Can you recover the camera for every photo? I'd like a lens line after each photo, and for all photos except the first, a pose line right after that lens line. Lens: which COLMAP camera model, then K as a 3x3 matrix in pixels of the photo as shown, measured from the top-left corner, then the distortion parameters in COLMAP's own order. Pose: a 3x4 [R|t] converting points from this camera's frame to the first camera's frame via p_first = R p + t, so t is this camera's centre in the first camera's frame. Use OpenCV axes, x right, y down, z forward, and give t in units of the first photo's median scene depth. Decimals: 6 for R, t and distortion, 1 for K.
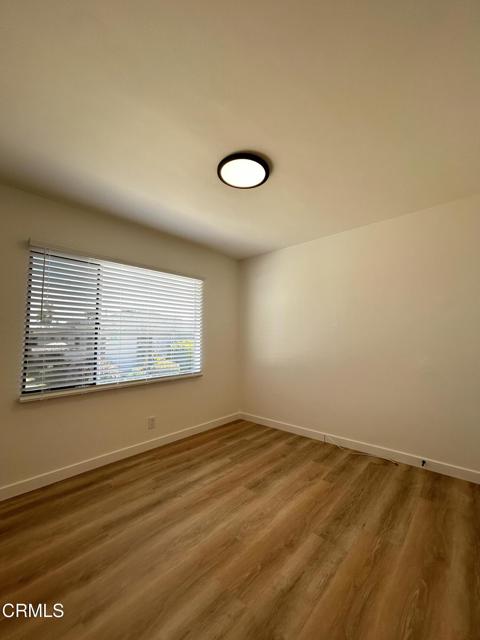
lens RADIAL K [[257.6, 0, 239.4], [0, 257.6, 319.9], [0, 0, 1]] dist [0.002032, 0.000303]
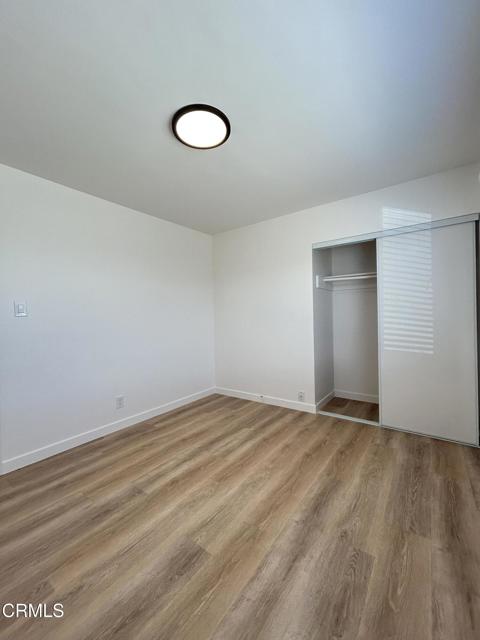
lens RADIAL K [[257.6, 0, 238.6], [0, 257.6, 314.9], [0, 0, 1]] dist [0.002032, 0.000303]
pose [[-0.994414, 0.025558, -0.102413, -0.002994], [0.034172, 0.995943, -0.083249, 0.160120], [0.099870, -0.086284, -0.991252, 1.926096]]
